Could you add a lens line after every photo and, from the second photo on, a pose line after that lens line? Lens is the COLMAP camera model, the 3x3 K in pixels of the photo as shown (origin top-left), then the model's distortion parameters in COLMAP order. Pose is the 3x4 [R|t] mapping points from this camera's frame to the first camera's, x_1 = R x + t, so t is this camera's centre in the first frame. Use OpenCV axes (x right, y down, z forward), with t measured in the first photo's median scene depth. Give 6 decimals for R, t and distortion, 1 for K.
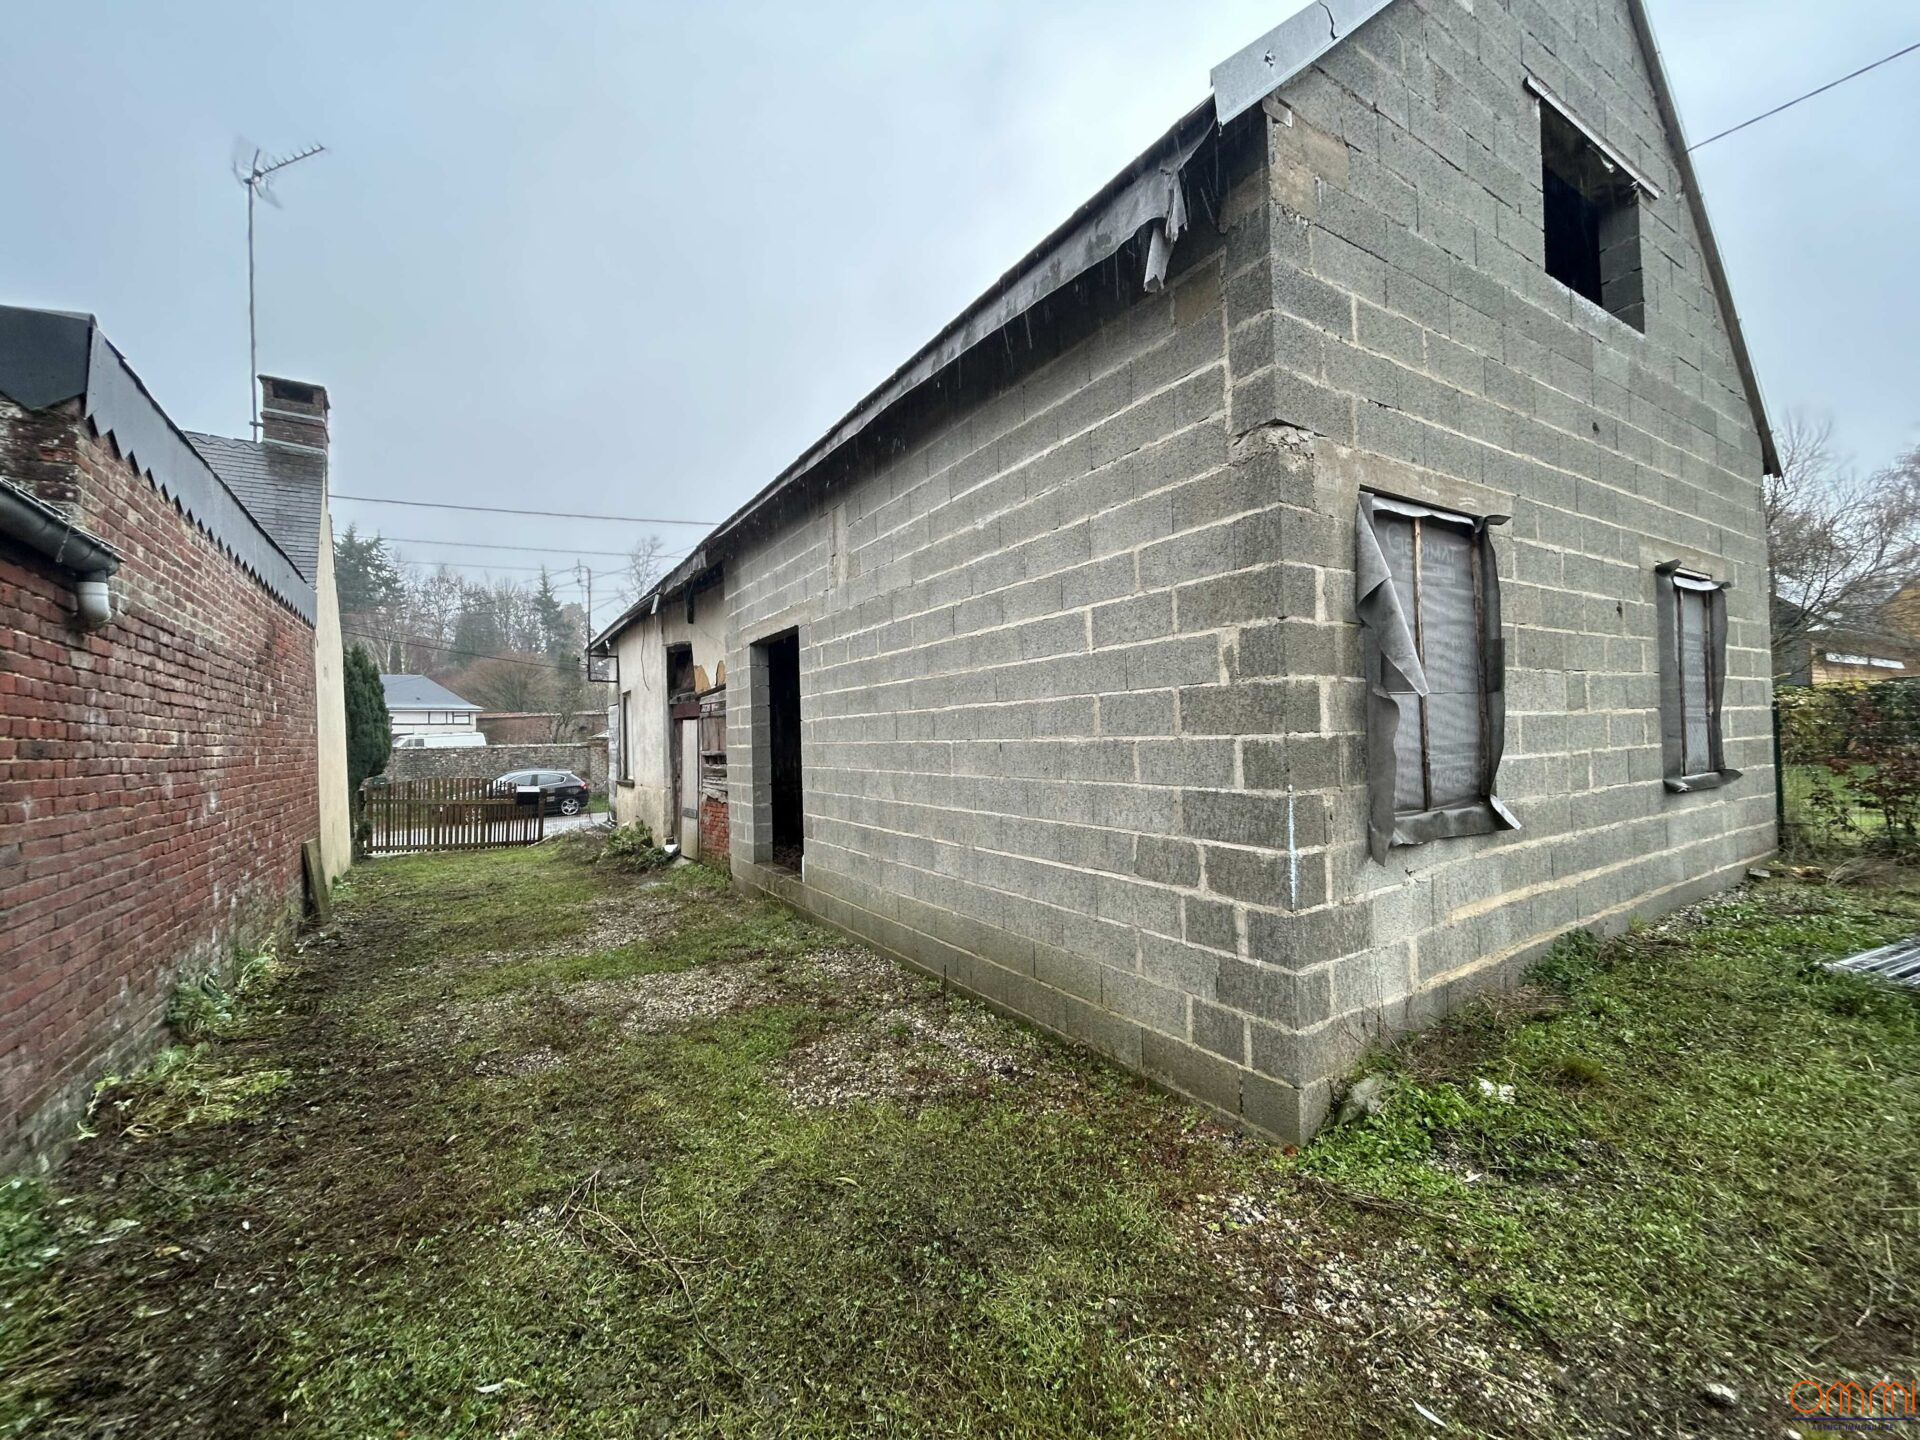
lens RADIAL K [[764.4, 0, 960.0], [0, 764.4, 720.0], [0, 0, 1]] dist [-0.008898, 0.000323]
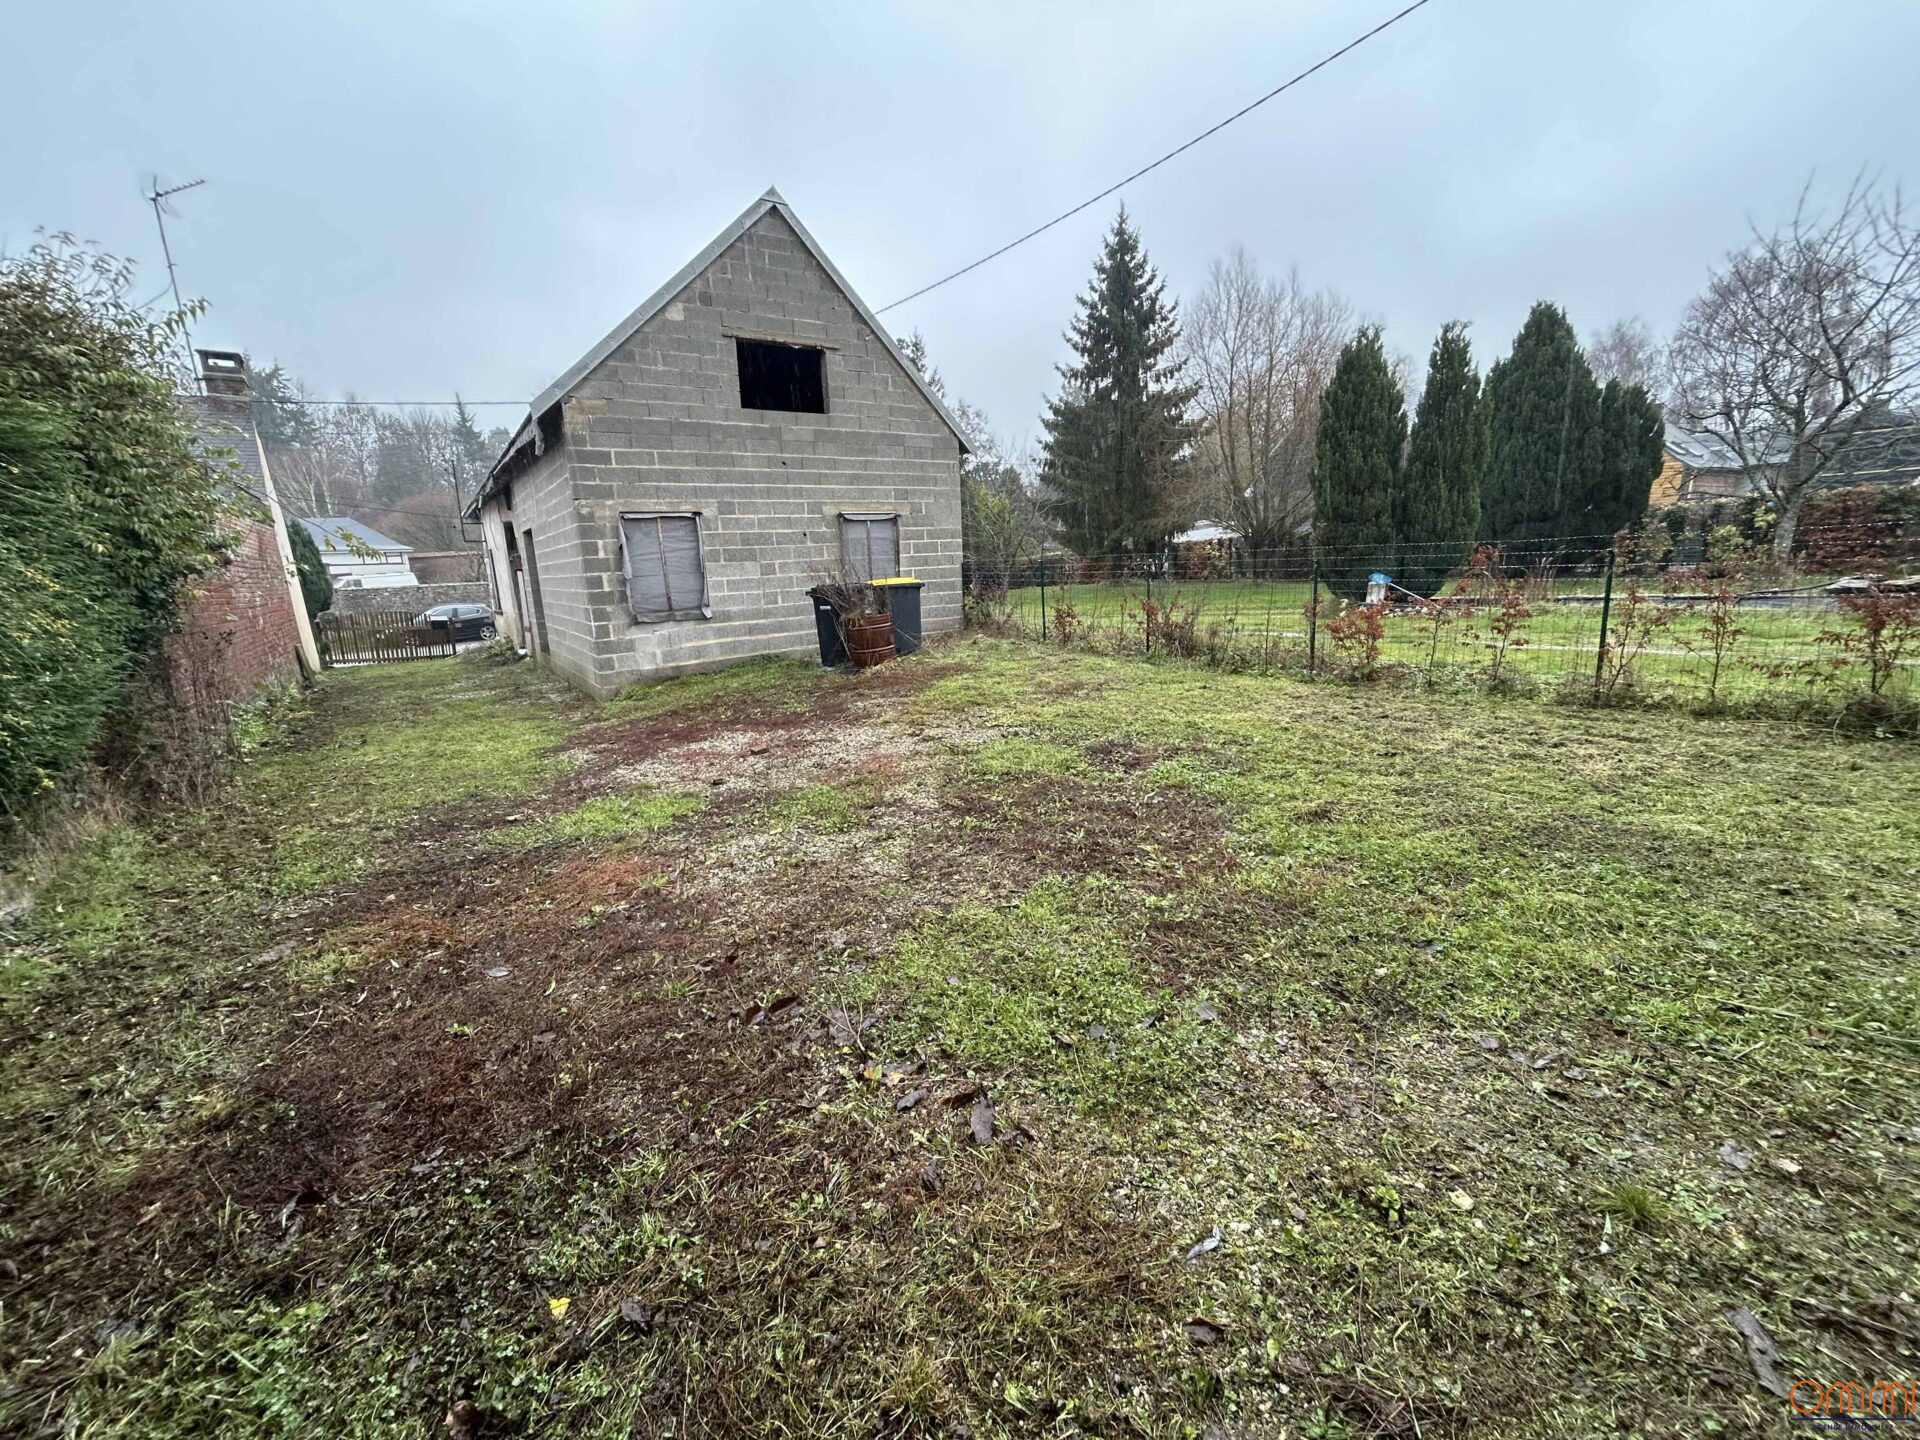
lens RADIAL K [[768.4, 0, 961.5], [0, 768.4, 721.7], [0, 0, 1]] dist [-0.001835, 0.000207]
pose [[0.999186, -0.023478, 0.032815, 0.346272], [0.015485, 0.974132, 0.225450, -0.028188], [-0.037259, -0.224759, 0.973702, -0.459084]]
